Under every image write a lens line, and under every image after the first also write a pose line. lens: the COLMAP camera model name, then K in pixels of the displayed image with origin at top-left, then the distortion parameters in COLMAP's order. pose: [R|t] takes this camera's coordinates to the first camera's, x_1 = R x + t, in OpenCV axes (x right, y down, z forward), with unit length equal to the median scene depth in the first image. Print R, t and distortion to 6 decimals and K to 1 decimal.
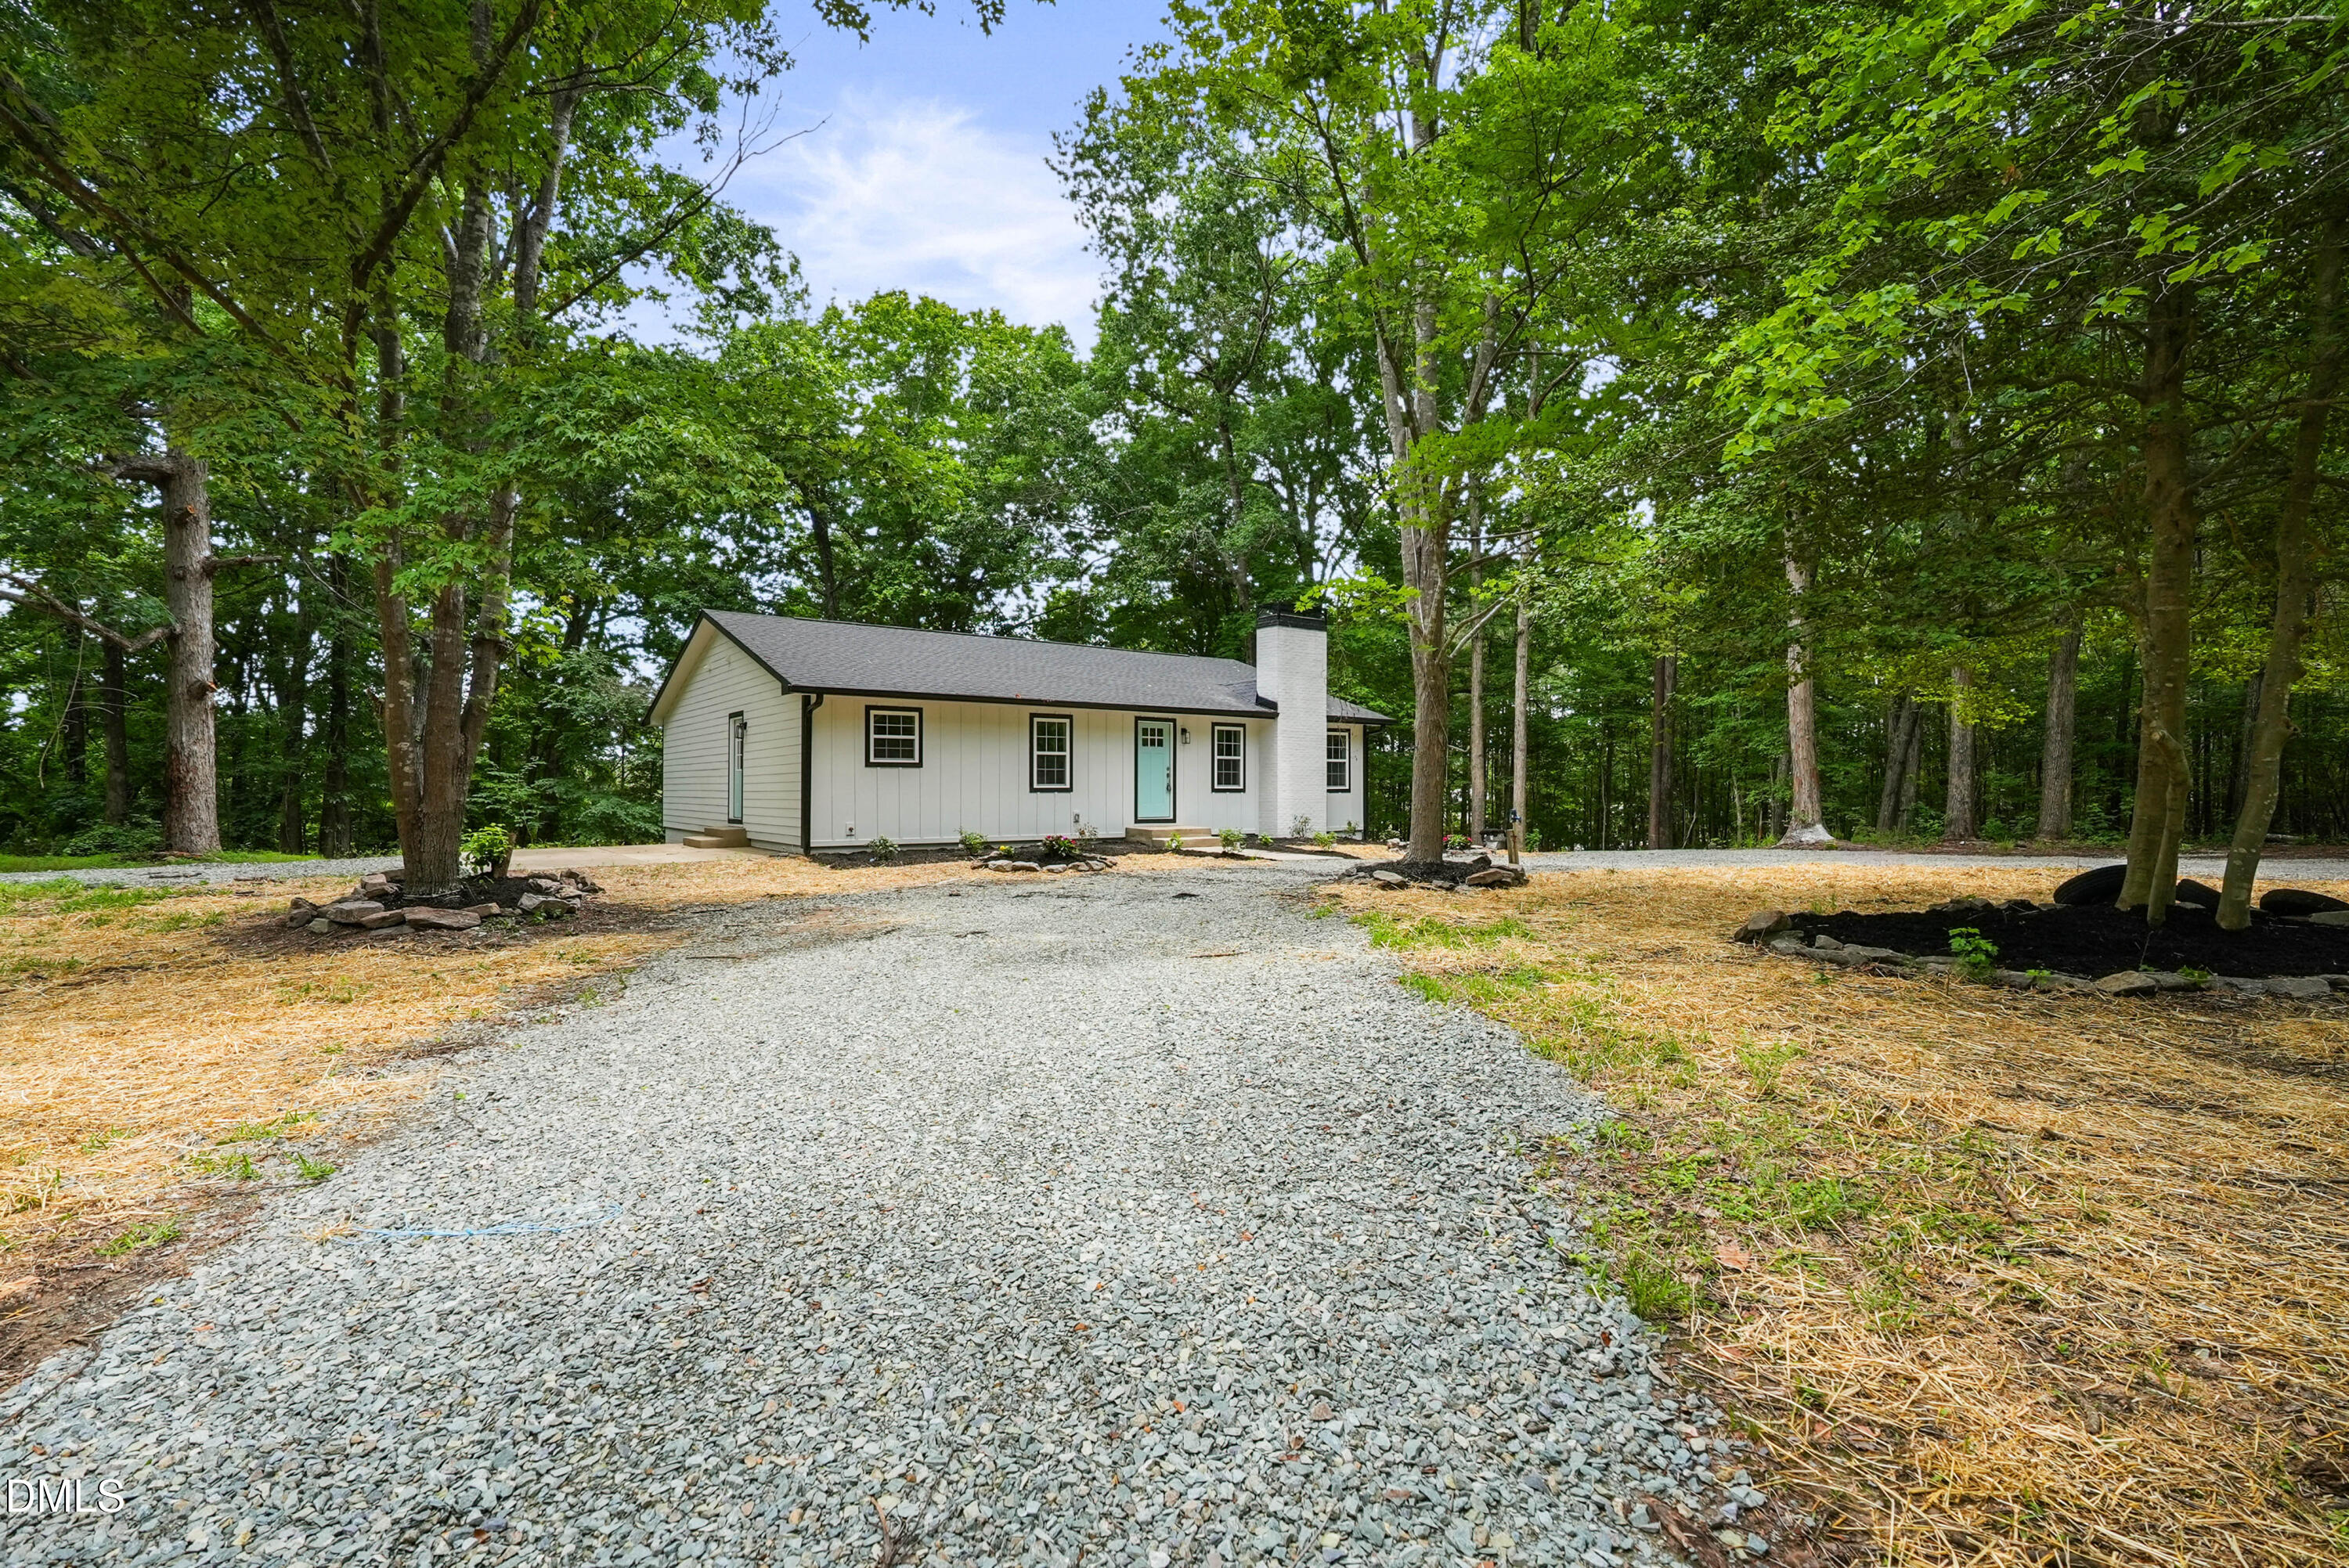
lens RADIAL K [[1040.2, 0, 1176.5], [0, 1040.2, 781.6], [0, 0, 1]] dist [-0.002723, 0.000085]
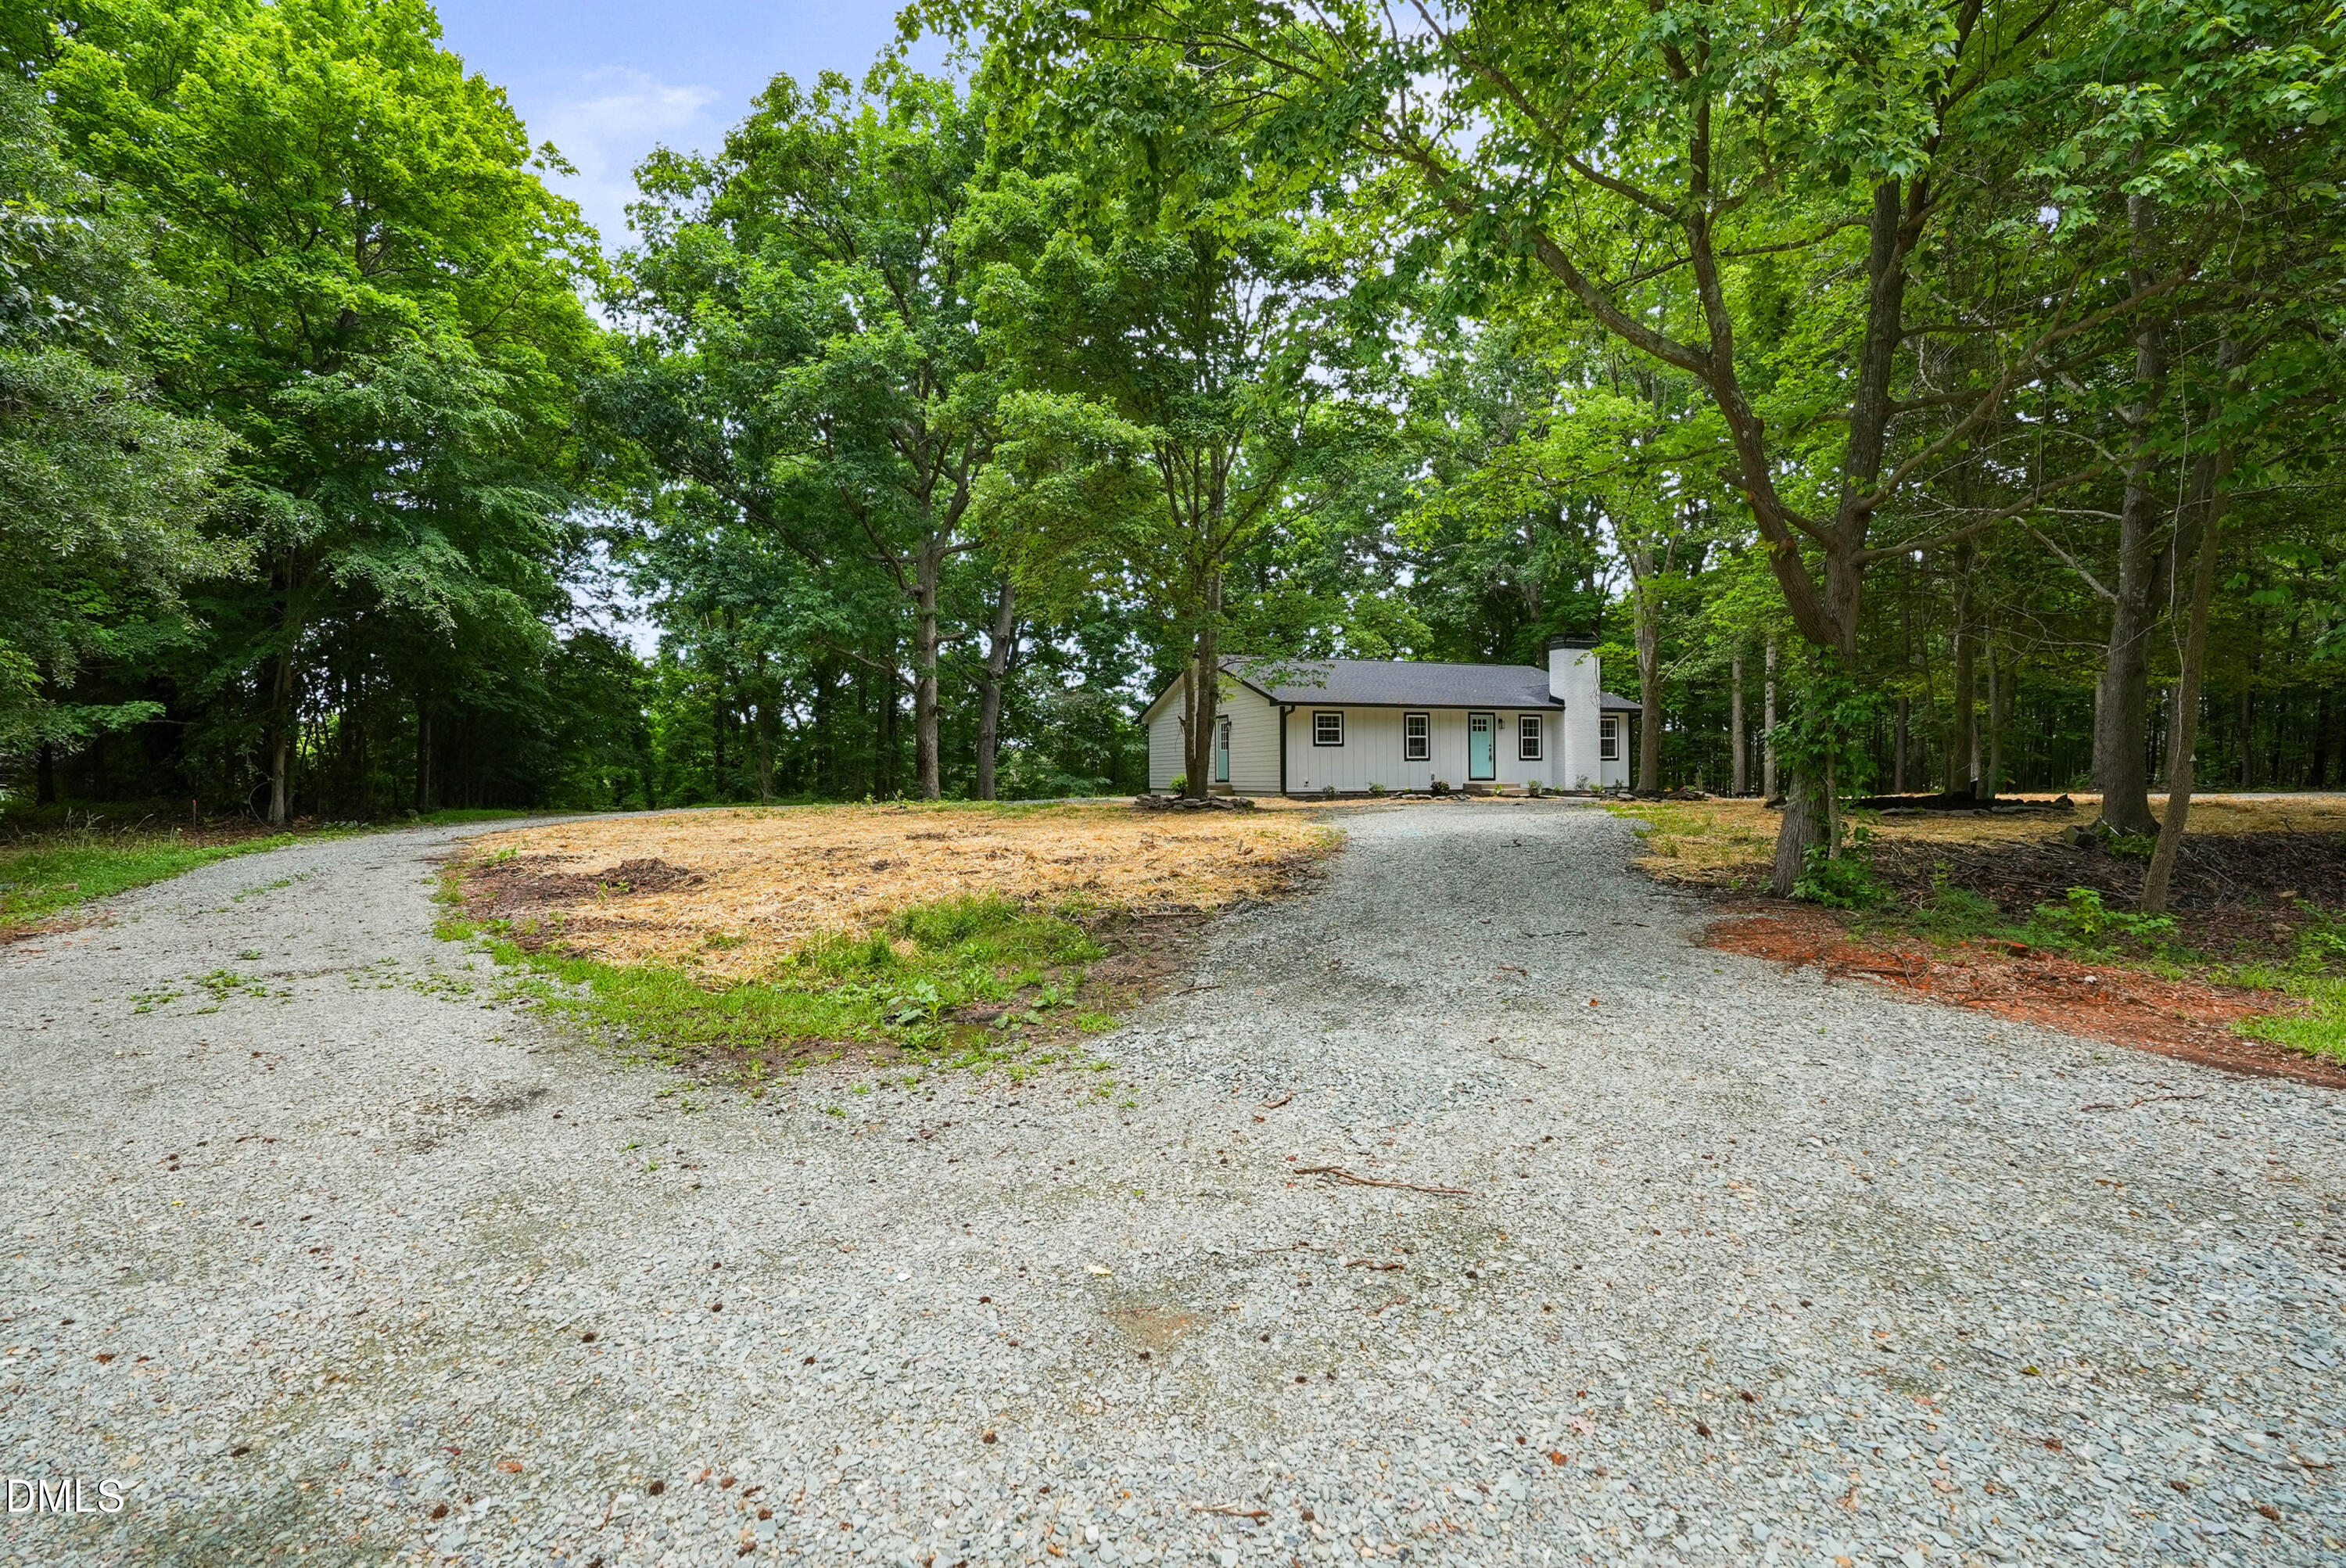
lens RADIAL K [[1039.1, 0, 1177.0], [0, 1039.1, 772.8], [0, 0, 1]] dist [-0.002723, 0.000085]
pose [[0.966506, -0.008635, -0.256498, -0.074078], [0.010385, 0.999931, 0.005467, 0.017821], [0.256433, -0.007948, 0.966529, -0.731645]]
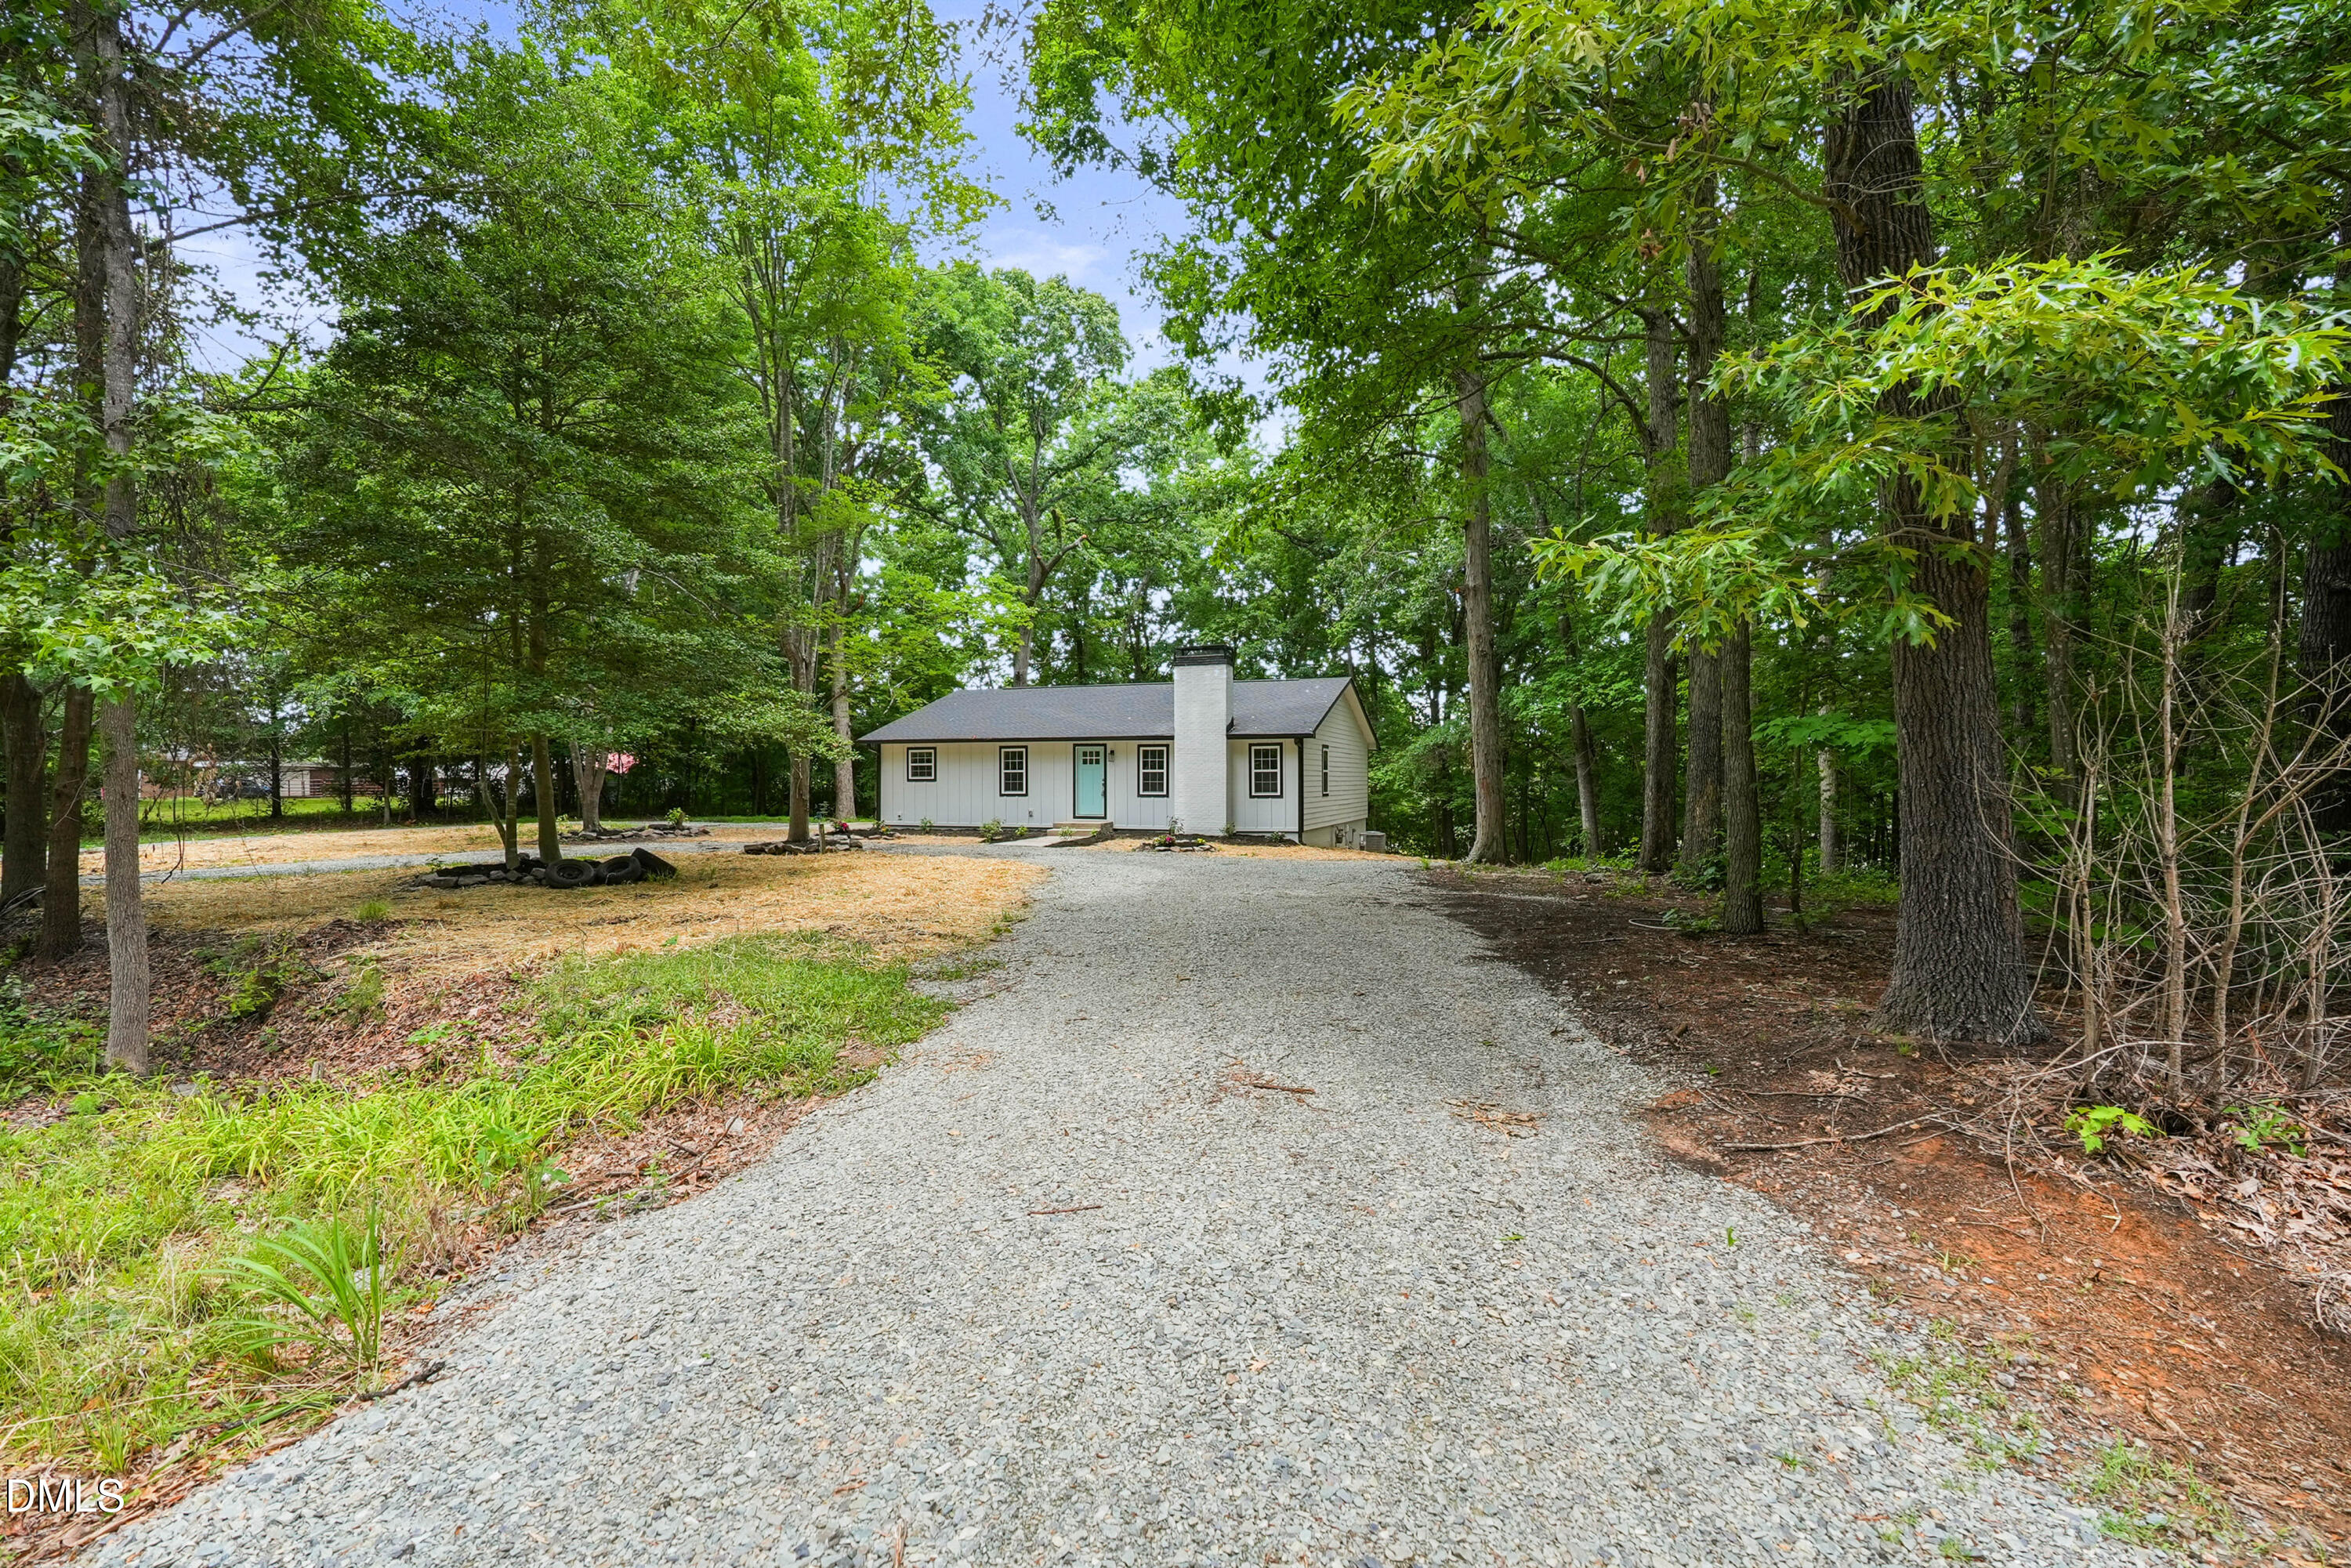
lens RADIAL K [[1041.2, 0, 1165.4], [0, 1041.2, 787.0], [0, 0, 1]] dist [-0.002723, 0.000085]
pose [[0.573700, -0.000105, -0.819066, 1.437016], [0.003953, 0.999989, 0.002641, -0.007739], [0.819056, -0.004753, 0.573694, 0.315601]]
